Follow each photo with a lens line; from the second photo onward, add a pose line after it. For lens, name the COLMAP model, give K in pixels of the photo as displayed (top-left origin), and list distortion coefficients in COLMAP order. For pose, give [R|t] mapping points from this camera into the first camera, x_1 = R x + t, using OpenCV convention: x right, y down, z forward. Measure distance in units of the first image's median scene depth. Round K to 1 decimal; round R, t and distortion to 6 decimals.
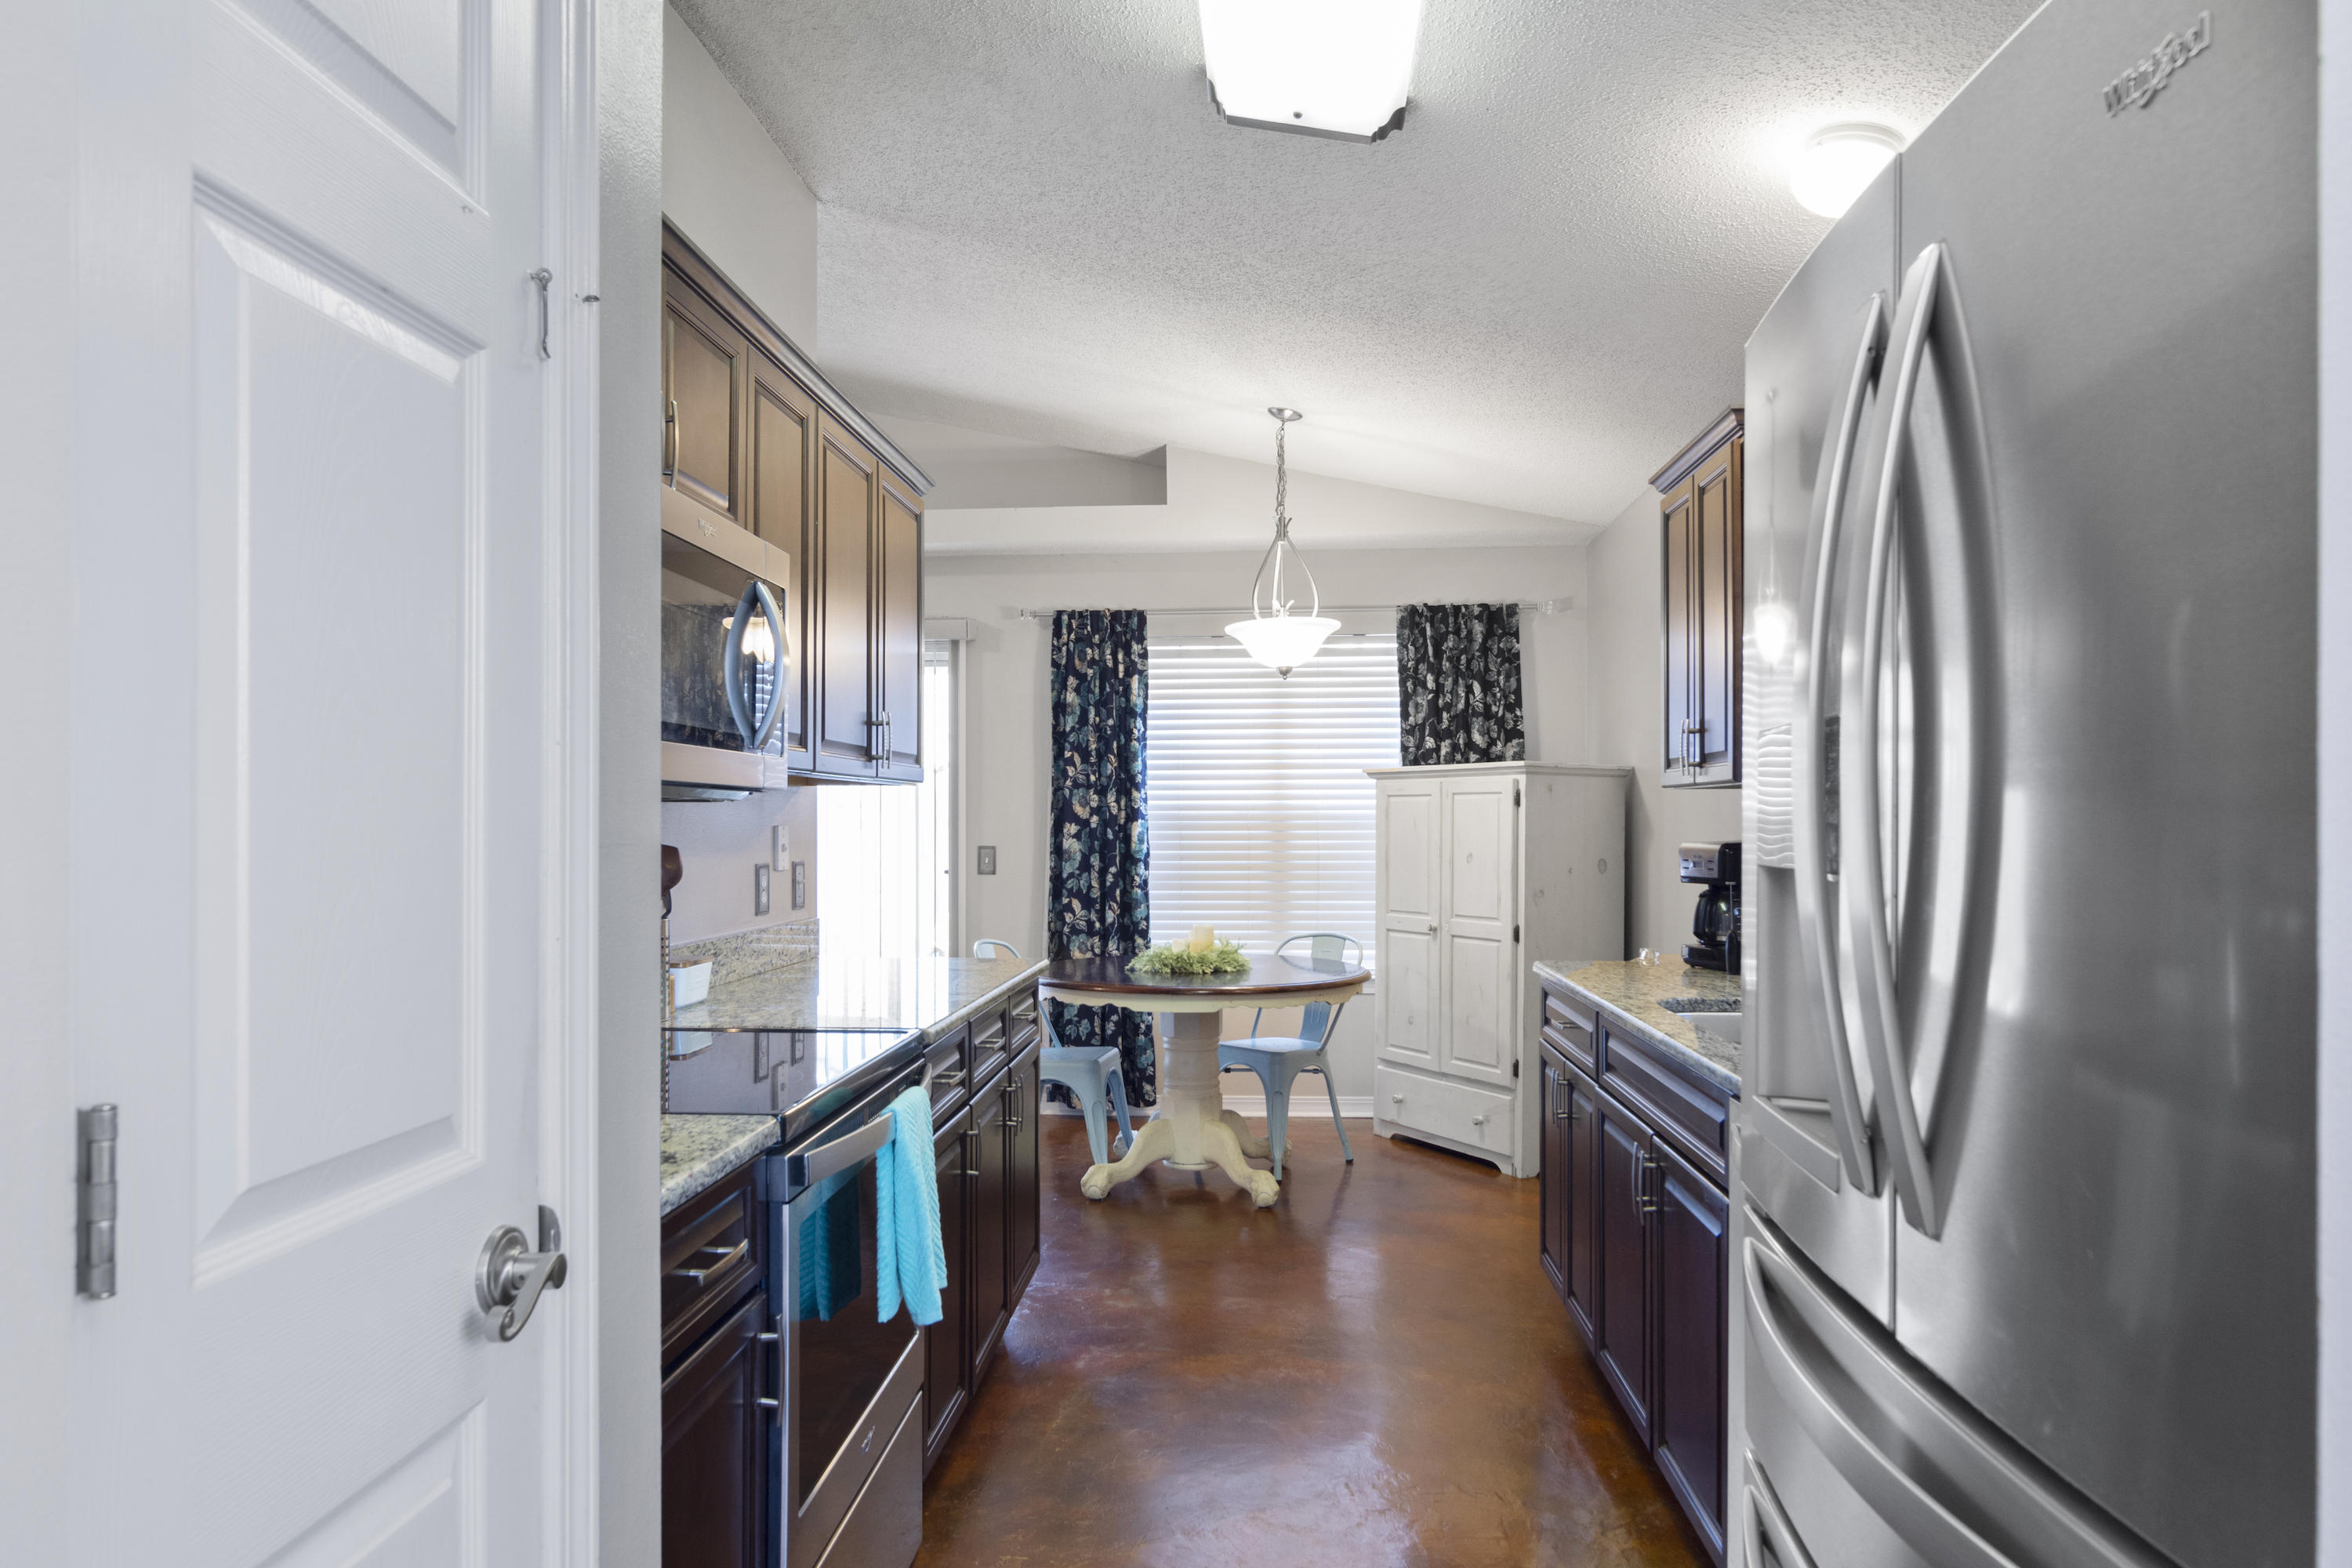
lens RADIAL K [[1372.9, 0, 1190.3], [0, 1372.9, 799.2], [0, 0, 1]] dist [-0.000706, 0.001359]
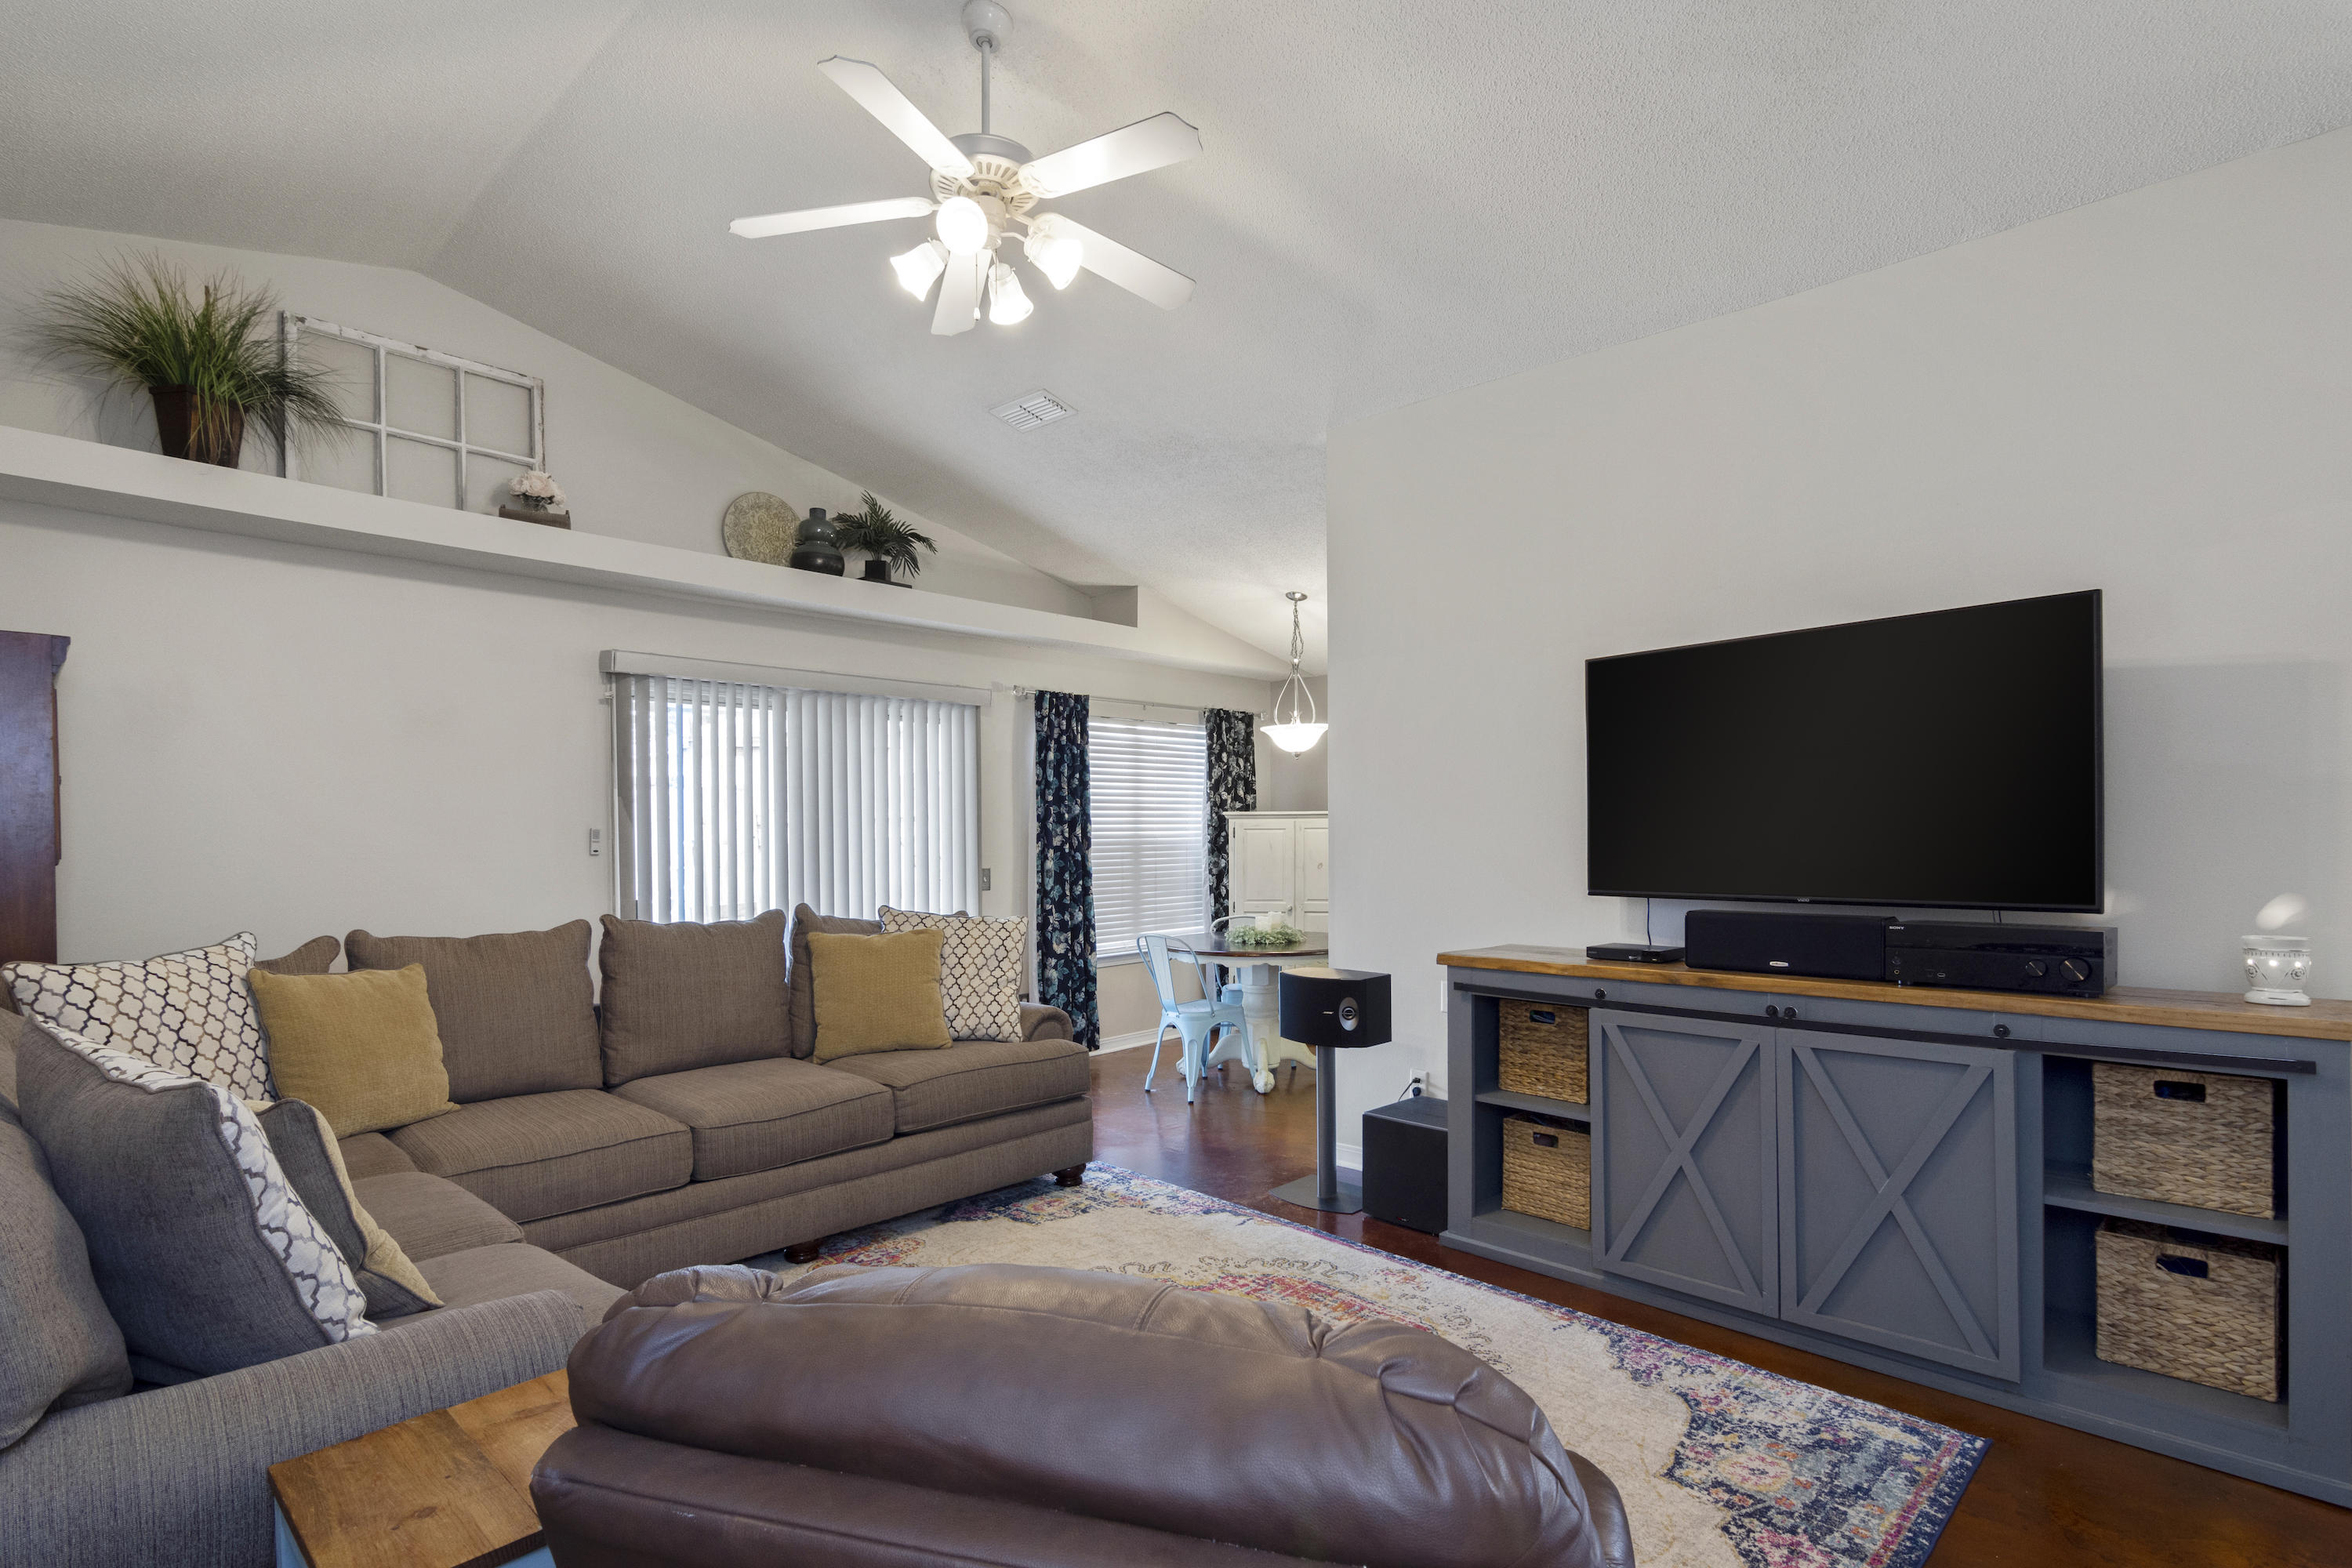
lens RADIAL K [[1133.0, 0, 1157.2], [0, 1133.0, 843.6], [0, 0, 1]] dist [-0.001176, -0.000635]
pose [[0.638642, -0.010595, 0.769431, -0.880476], [-0.002742, 0.999868, 0.016044, -0.006256], [-0.769499, -0.012356, 0.638528, 0.210966]]
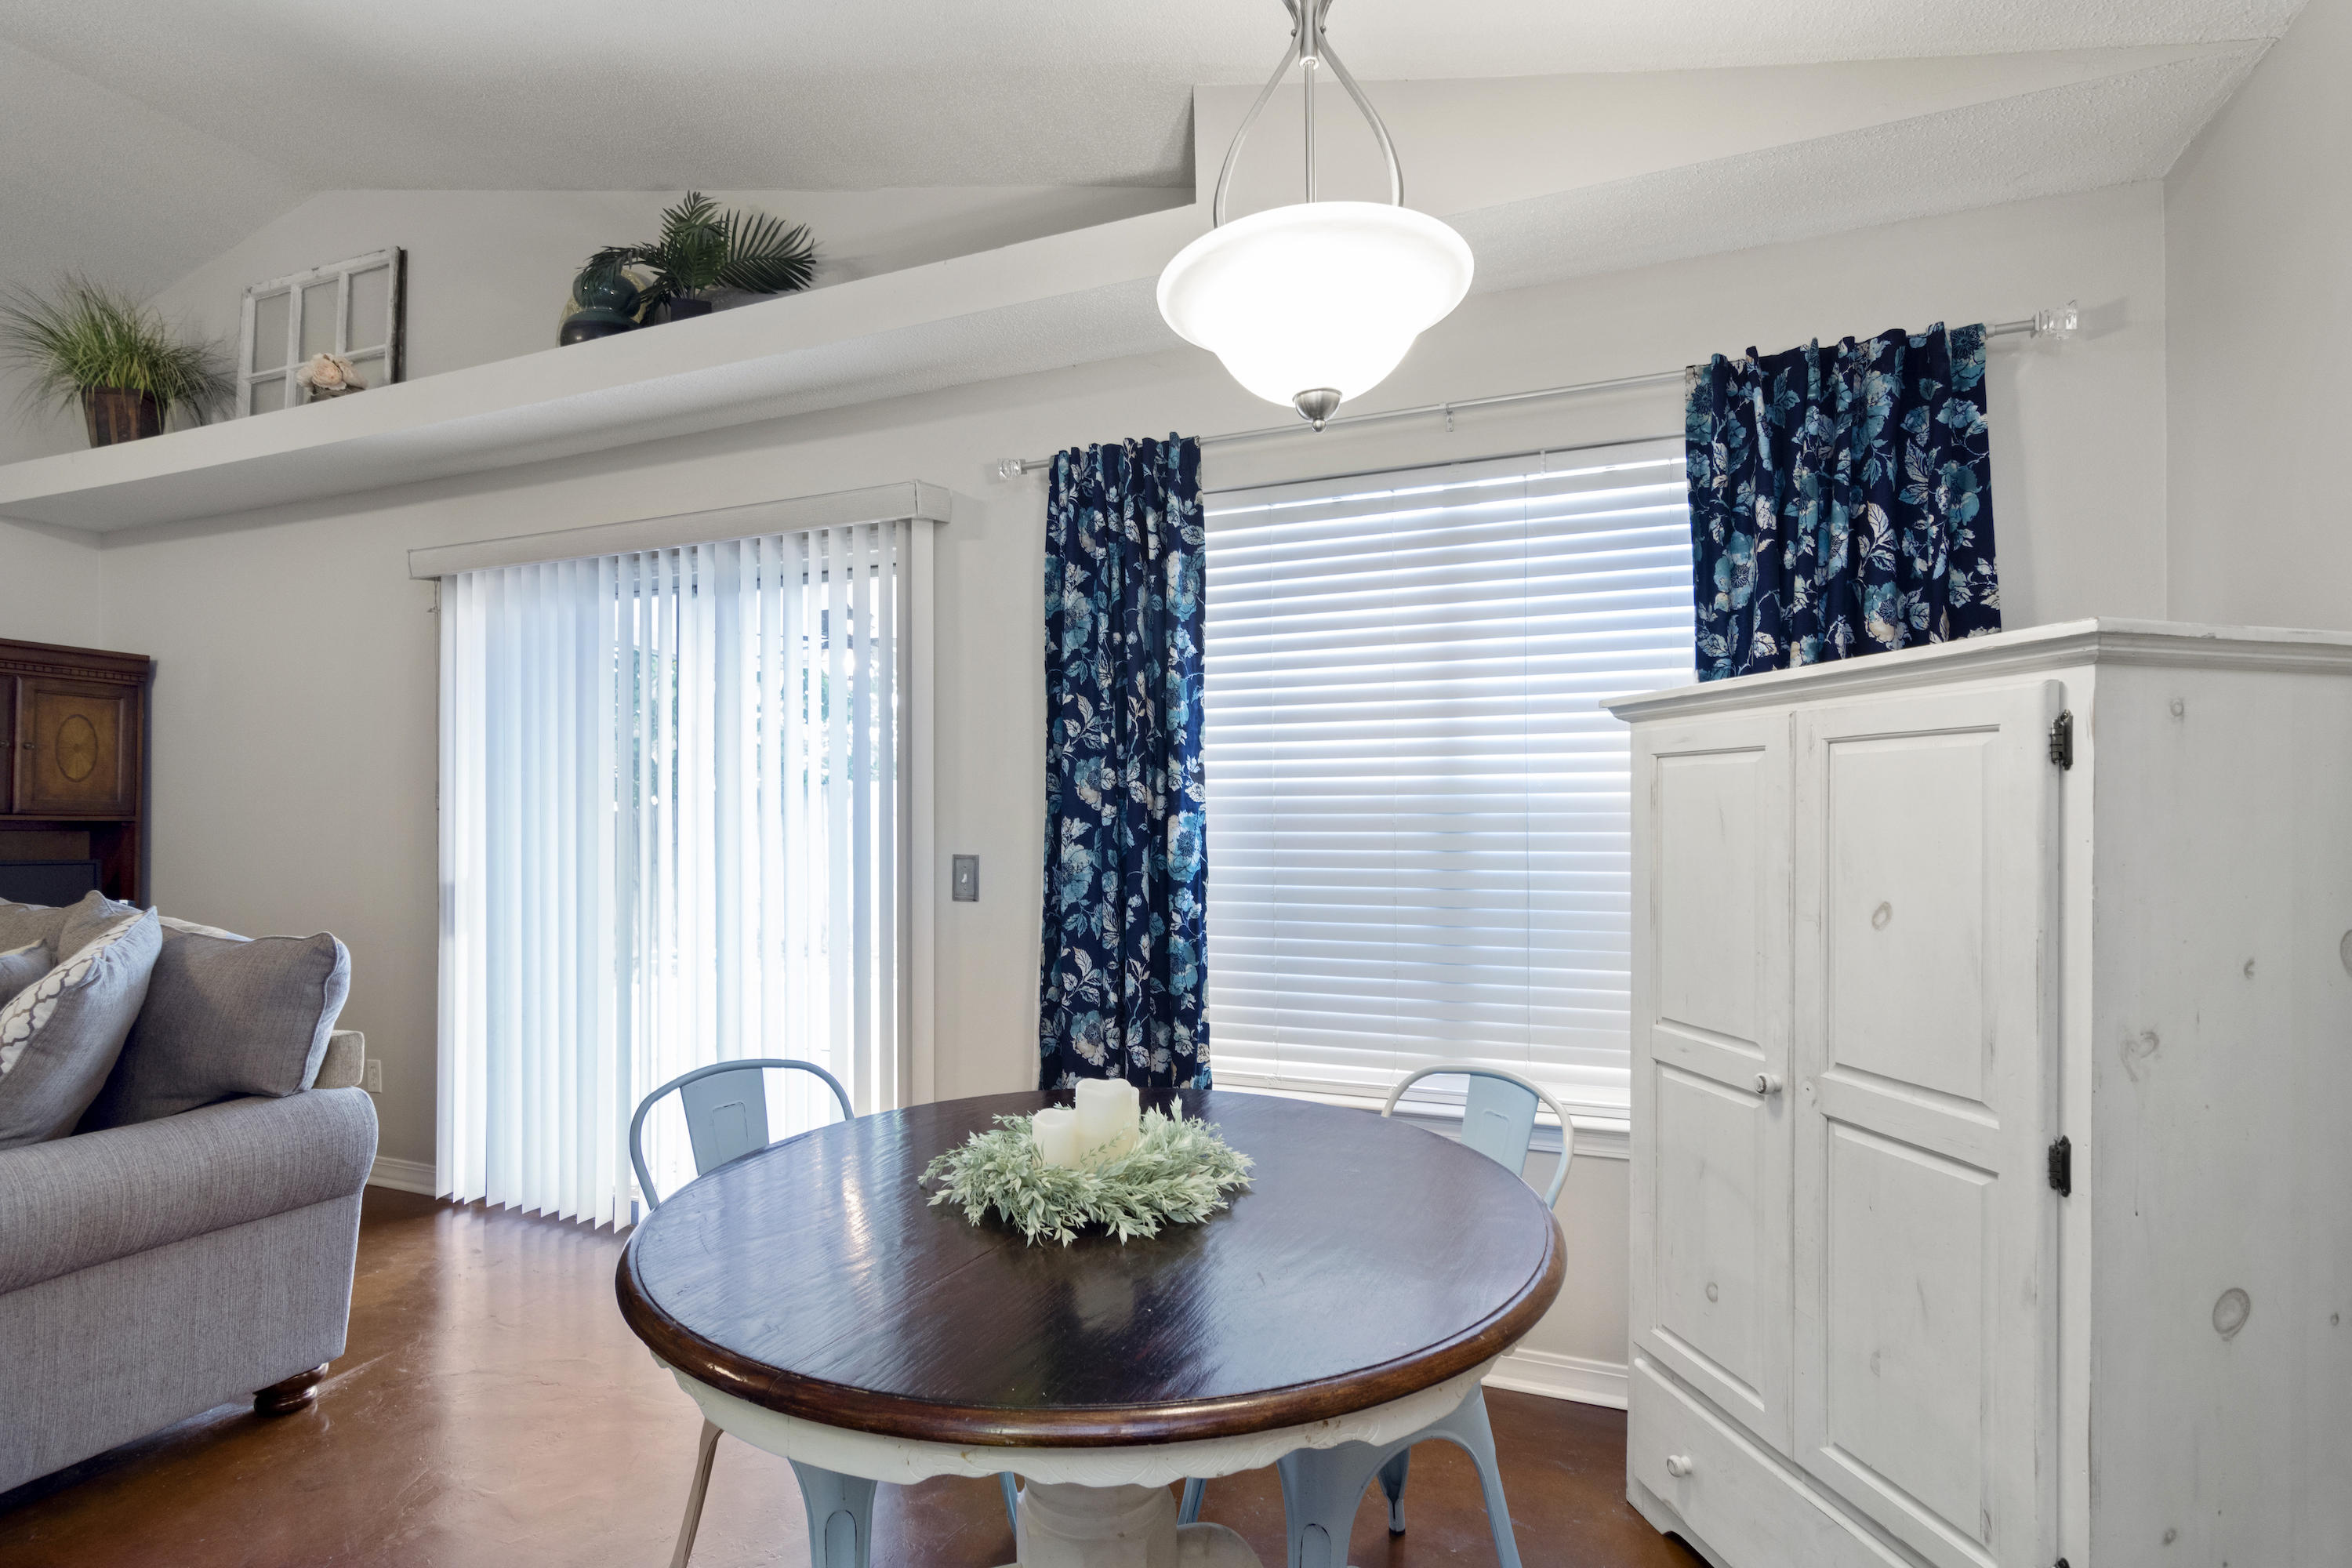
lens RADIAL K [[1133.0, 0, 1171.1], [0, 1133.0, 802.3], [0, 0, 1]] dist [-0.001176, -0.000635]
pose [[0.950726, -0.004028, -0.310005, 0.100613], [0.005382, 0.999979, 0.003511, 0.009436], [0.309984, -0.005007, 0.950729, 0.562029]]
